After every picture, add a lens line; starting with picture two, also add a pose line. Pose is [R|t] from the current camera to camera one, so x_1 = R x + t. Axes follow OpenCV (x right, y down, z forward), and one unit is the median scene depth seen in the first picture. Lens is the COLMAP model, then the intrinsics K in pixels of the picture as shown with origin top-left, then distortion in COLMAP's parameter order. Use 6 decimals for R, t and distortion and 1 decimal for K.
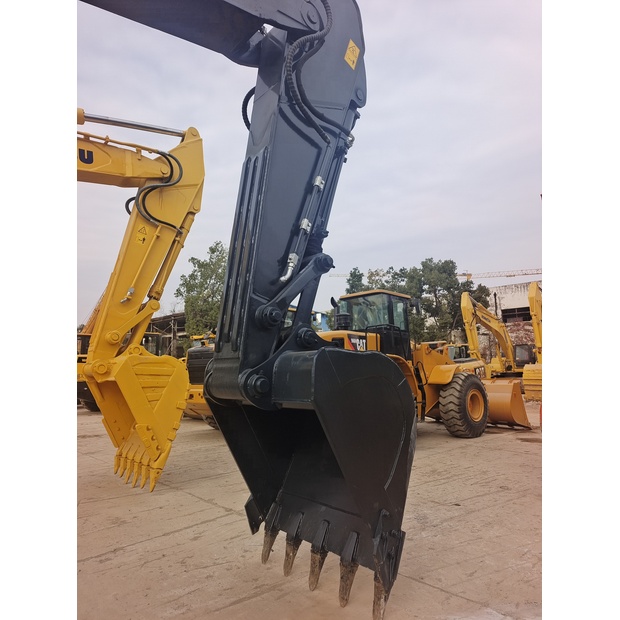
lens RADIAL K [[421.3, 0, 310.3], [0, 421.3, 308.6], [0, 0, 1]] dist [0.050849, -0.026137]
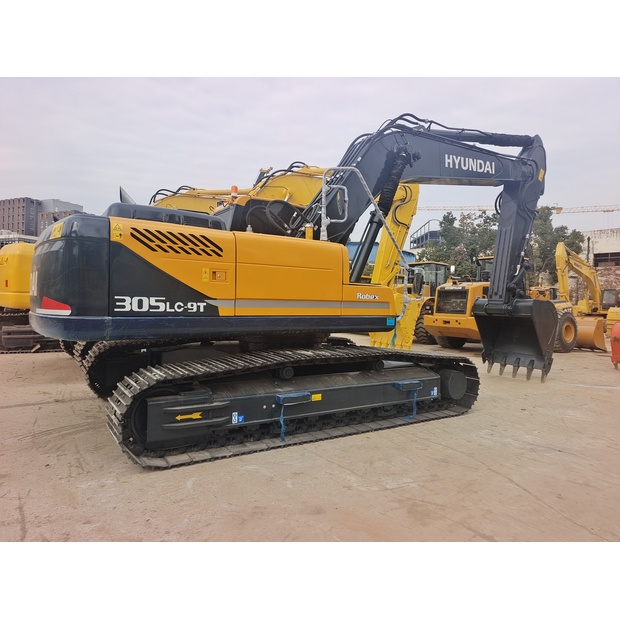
lens RADIAL K [[421.3, 0, 310.3], [0, 421.3, 308.6], [0, 0, 1]] dist [0.050849, -0.026137]
pose [[0.987779, 0.042909, -0.149838, -0.088550], [-0.018916, 0.987255, 0.158017, -0.023608], [0.154708, -0.153252, 0.976002, -0.184272]]
